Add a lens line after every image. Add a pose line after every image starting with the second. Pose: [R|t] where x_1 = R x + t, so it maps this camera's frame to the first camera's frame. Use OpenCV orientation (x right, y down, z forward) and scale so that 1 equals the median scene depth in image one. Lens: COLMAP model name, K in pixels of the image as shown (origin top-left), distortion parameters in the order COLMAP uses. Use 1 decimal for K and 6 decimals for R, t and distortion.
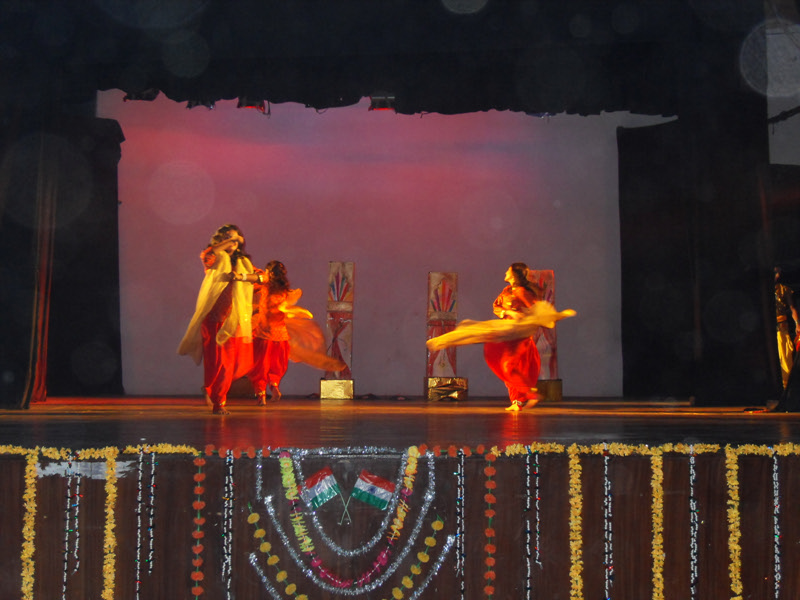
lens RADIAL K [[1023.7, 0, 399.2], [0, 1023.7, 305.6], [0, 0, 1]] dist [-0.017814, 0.000000]
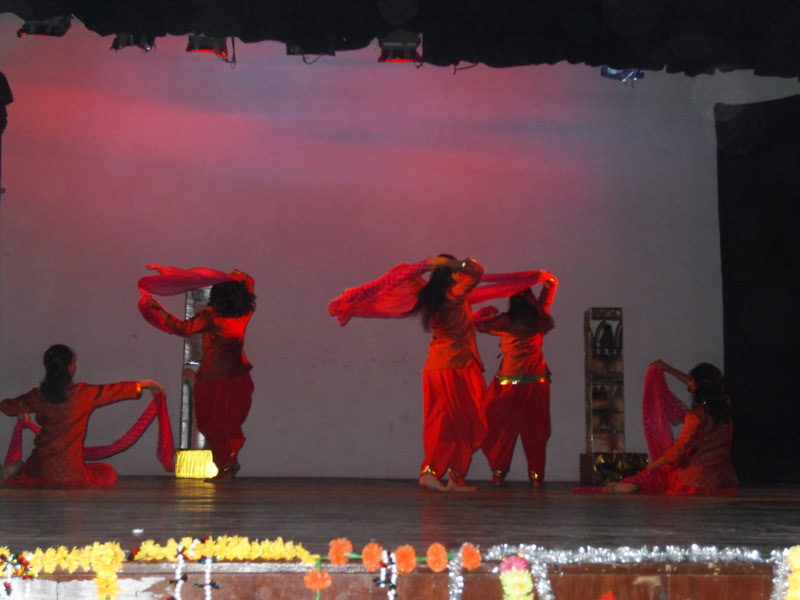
lens RADIAL K [[1244.0, 0, 396.2], [0, 1244.0, 303.2], [0, 0, 1]] dist [0.017216, 0.000000]
pose [[0.997537, 0.018556, 0.067645, -0.197647], [-0.014257, 0.997881, -0.063483, 0.069871], [-0.068679, 0.062362, 0.995688, 0.472182]]
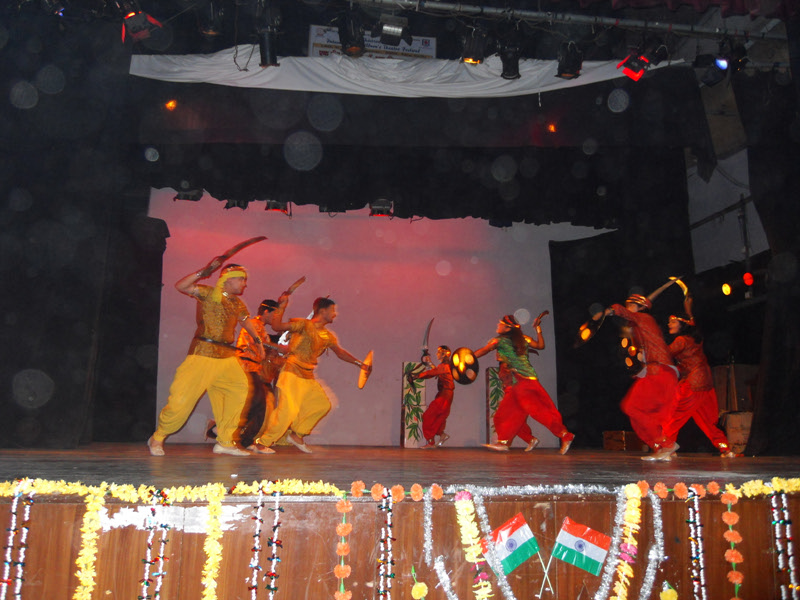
lens RADIAL K [[667.3, 0, 394.1], [0, 667.3, 293.3], [0, 0, 1]] dist [-0.020153, -0.003258]
pose [[0.995103, 0.029921, 0.094208, -0.206212], [-0.015724, 0.988865, -0.147980, 0.075334], [-0.097587, 0.145774, 0.984493, 0.525492]]
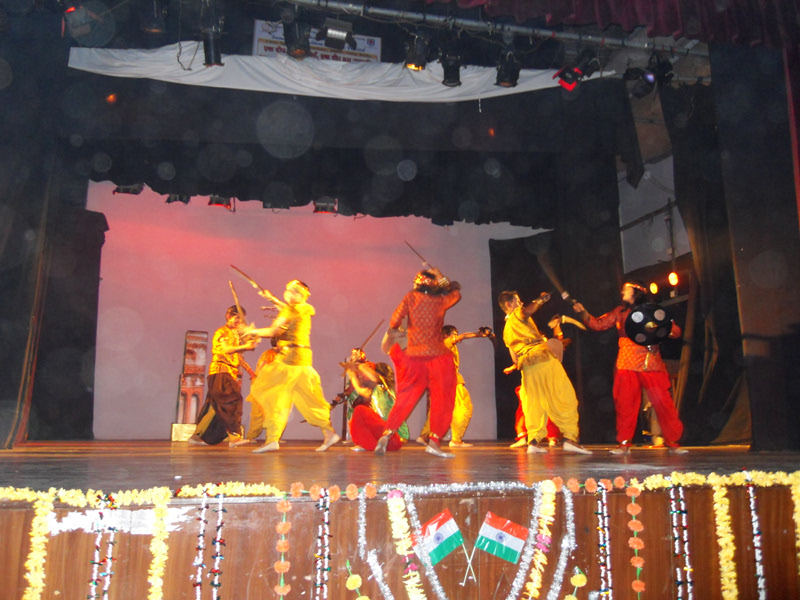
lens RADIAL K [[667.3, 0, 399.4], [0, 667.3, 290.4], [0, 0, 1]] dist [-0.020153, -0.003258]
pose [[0.982222, 0.036424, 0.184156, -0.205595], [-0.010263, 0.989947, -0.141064, 0.063940], [-0.187443, 0.136666, 0.972722, 0.485835]]
